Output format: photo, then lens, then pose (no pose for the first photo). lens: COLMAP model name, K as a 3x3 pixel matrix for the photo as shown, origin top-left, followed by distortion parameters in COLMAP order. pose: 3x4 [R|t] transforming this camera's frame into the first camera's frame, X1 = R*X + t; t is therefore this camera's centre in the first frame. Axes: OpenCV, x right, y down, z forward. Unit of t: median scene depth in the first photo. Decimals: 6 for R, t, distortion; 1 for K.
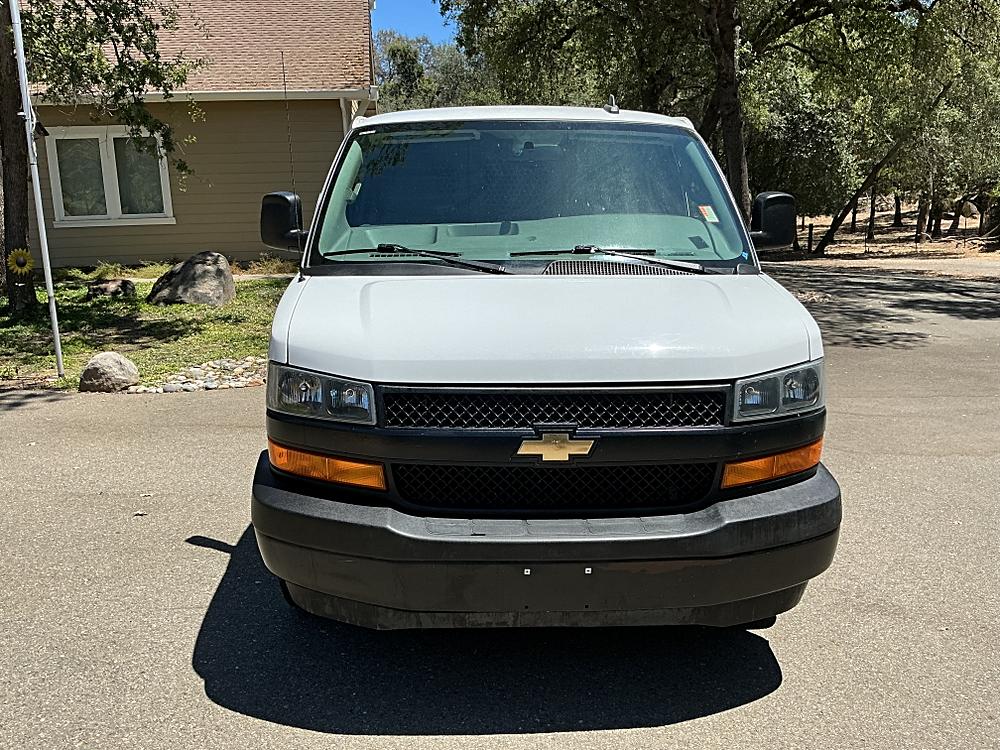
lens RADIAL K [[851.3, 0, 500.0], [0, 851.3, 375.0], [0, 0, 1]] dist [0.066996, -0.140260]
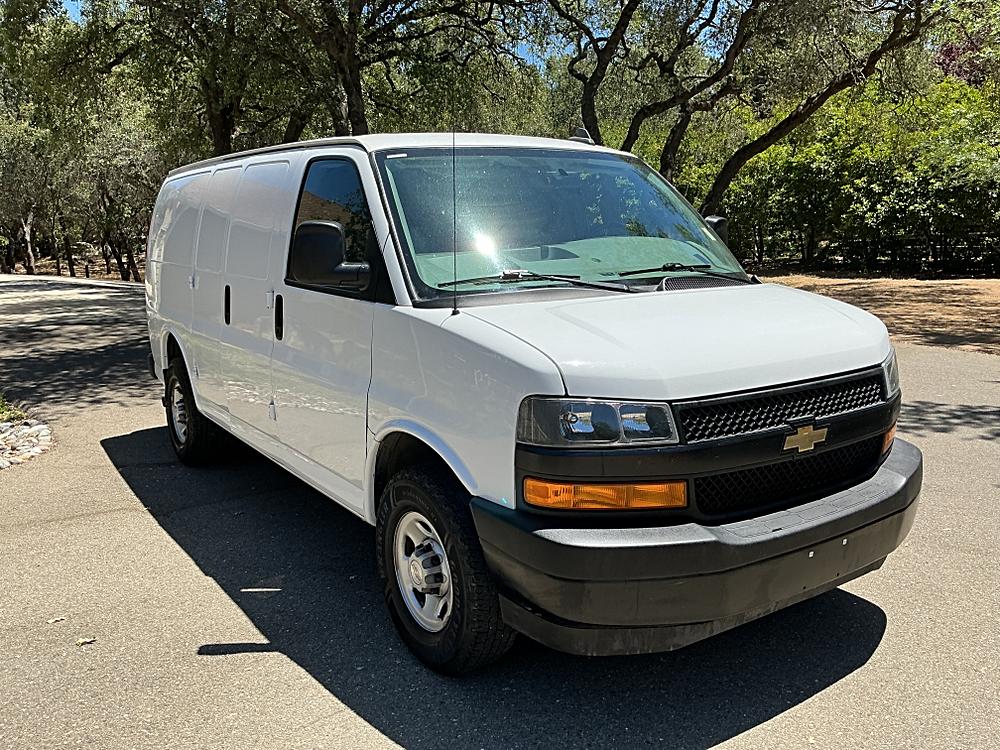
lens RADIAL K [[851.3, 0, 500.0], [0, 851.3, 375.0], [0, 0, 1]] dist [0.066996, -0.140260]
pose [[0.847700, -0.105938, 0.519791, -0.786927], [0.126457, 0.991964, -0.004061, -0.040275], [-0.515183, 0.069174, 0.854284, 0.229444]]
